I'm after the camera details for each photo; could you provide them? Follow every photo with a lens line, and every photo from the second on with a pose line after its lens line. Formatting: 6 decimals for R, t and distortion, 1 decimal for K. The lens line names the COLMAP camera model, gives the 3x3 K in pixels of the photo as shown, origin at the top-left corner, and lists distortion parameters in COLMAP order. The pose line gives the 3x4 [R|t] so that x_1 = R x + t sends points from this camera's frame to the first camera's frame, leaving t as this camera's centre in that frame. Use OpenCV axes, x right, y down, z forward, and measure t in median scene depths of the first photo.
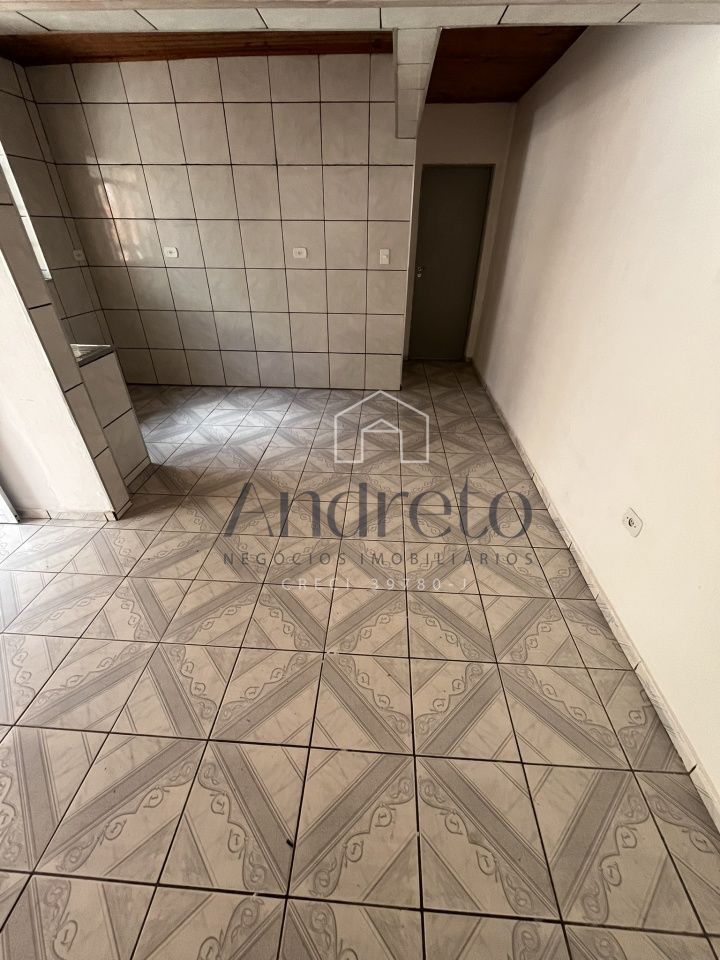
lens RADIAL K [[389.4, 0, 359.4], [0, 389.4, 478.8], [0, 0, 1]] dist [-0.003412, 0.000002]
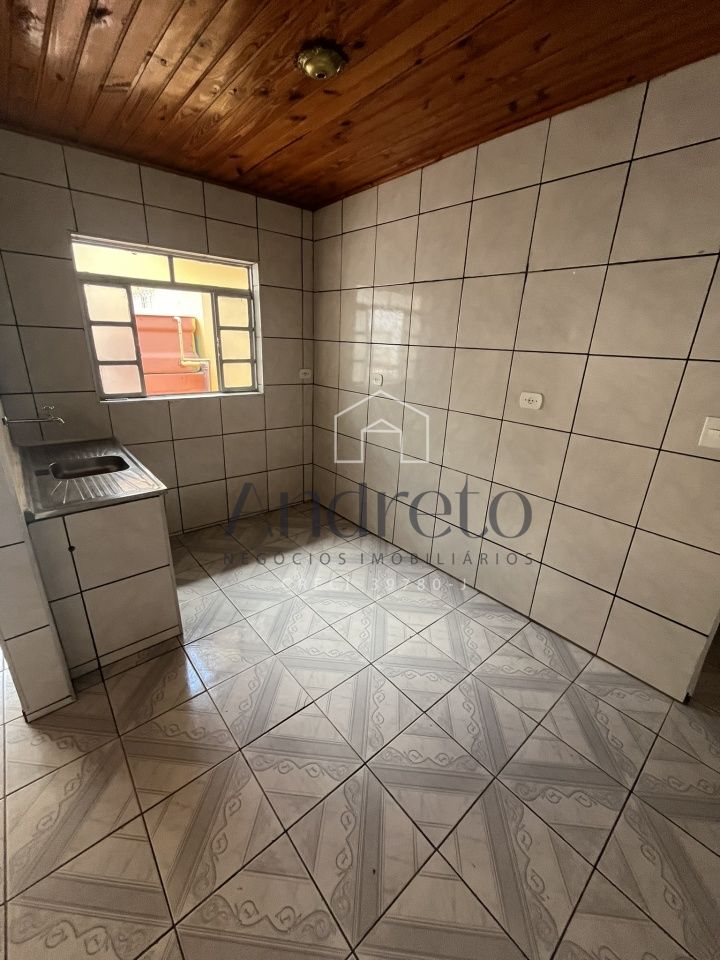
lens RADIAL K [[389.4, 0, 359.4], [0, 389.4, 478.8], [0, 0, 1]] dist [-0.003412, 0.000002]
pose [[0.695841, 0.260247, -0.669385, 0.092372], [-0.419441, 0.903830, -0.084623, -0.314701], [0.582987, 0.339652, 0.738080, 0.453278]]
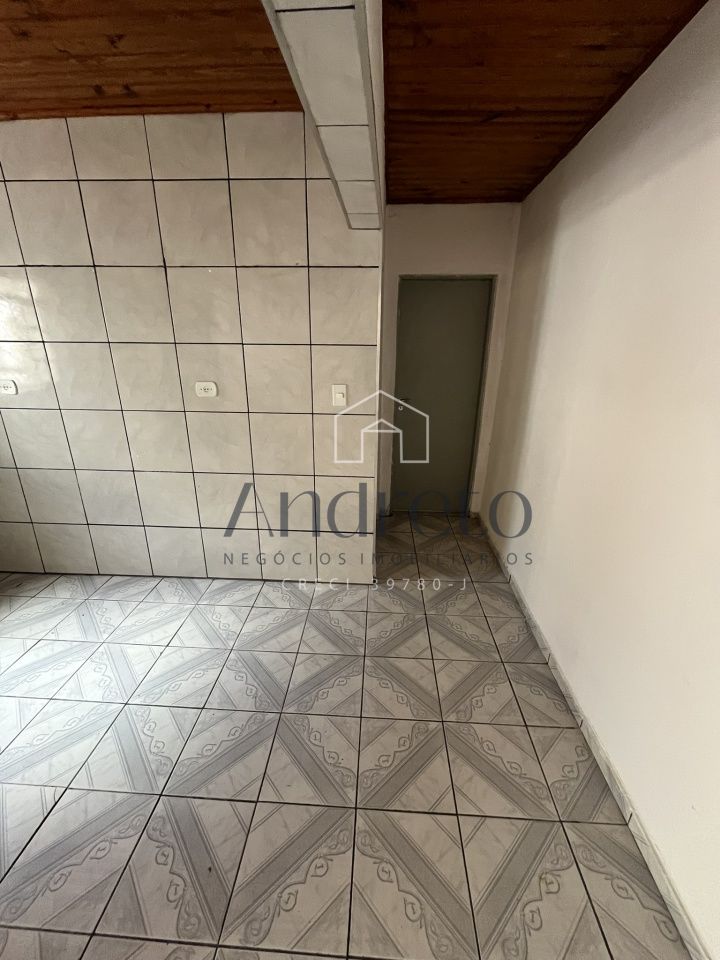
lens RADIAL K [[389.4, 0, 359.4], [0, 389.4, 478.8], [0, 0, 1]] dist [-0.003412, 0.000002]
pose [[0.999966, 0.000373, 0.008239, 0.091136], [0.001560, 0.972380, -0.233398, -0.291133], [-0.008099, 0.233403, 0.972346, 0.416937]]
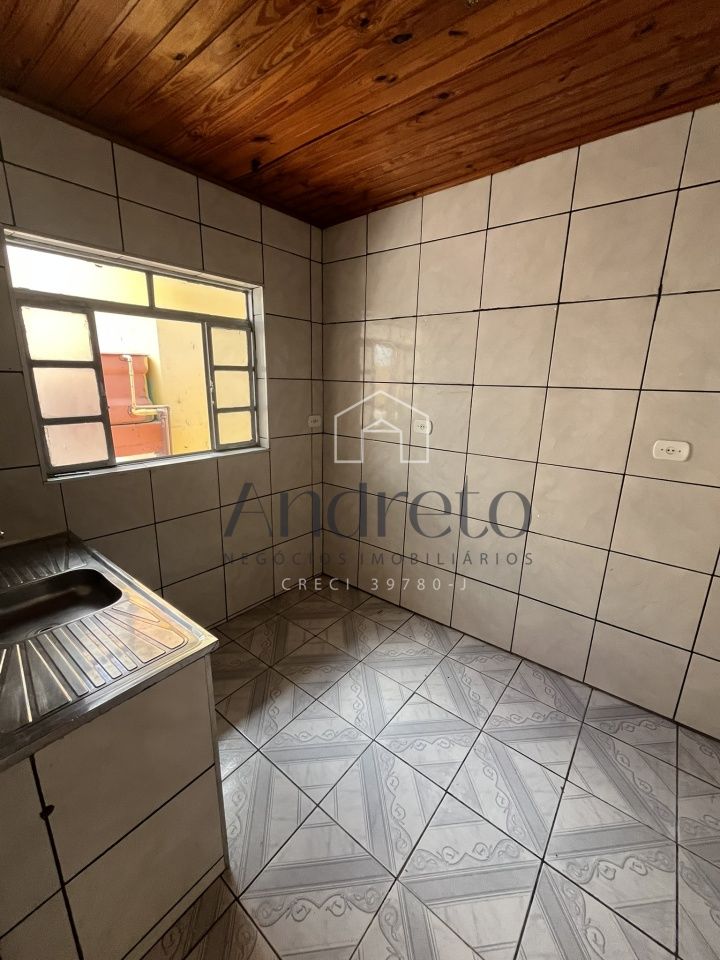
lens RADIAL K [[389.4, 0, 359.4], [0, 389.4, 478.8], [0, 0, 1]] dist [-0.003412, 0.000002]
pose [[0.818786, 0.151422, -0.553769, -0.195836], [-0.324563, 0.917738, -0.228944, -0.319788], [0.473548, 0.367189, 0.800578, 0.458228]]
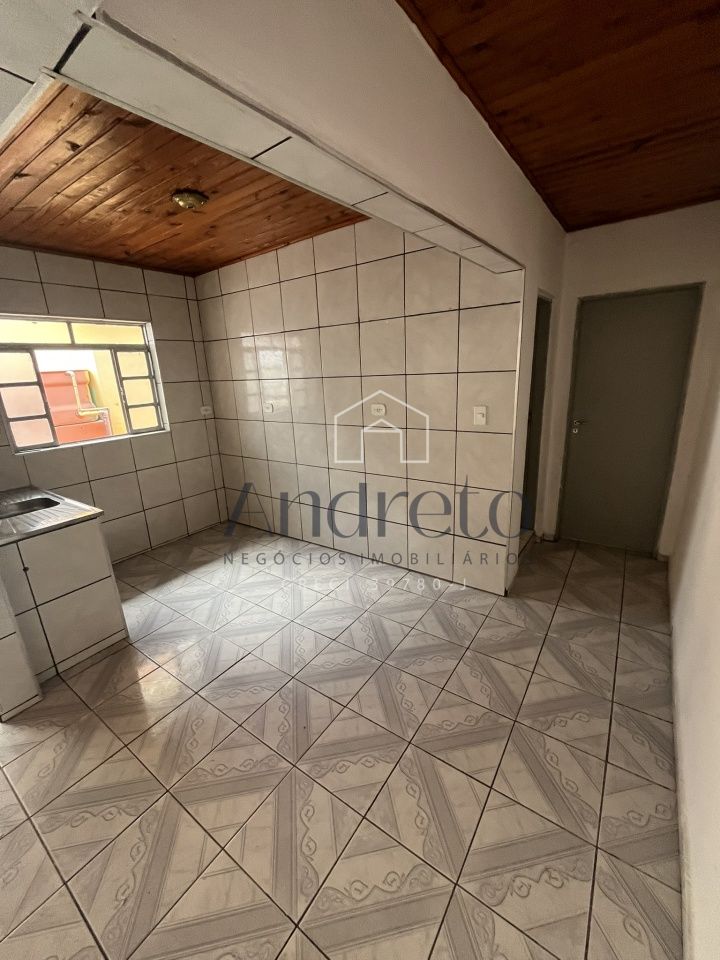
lens RADIAL K [[389.4, 0, 359.4], [0, 389.4, 478.8], [0, 0, 1]] dist [-0.003412, 0.000002]
pose [[0.851199, 0.097388, -0.515728, 0.254196], [-0.241100, 0.945373, -0.219411, -0.250385], [0.466188, 0.311105, 0.828180, 0.341013]]
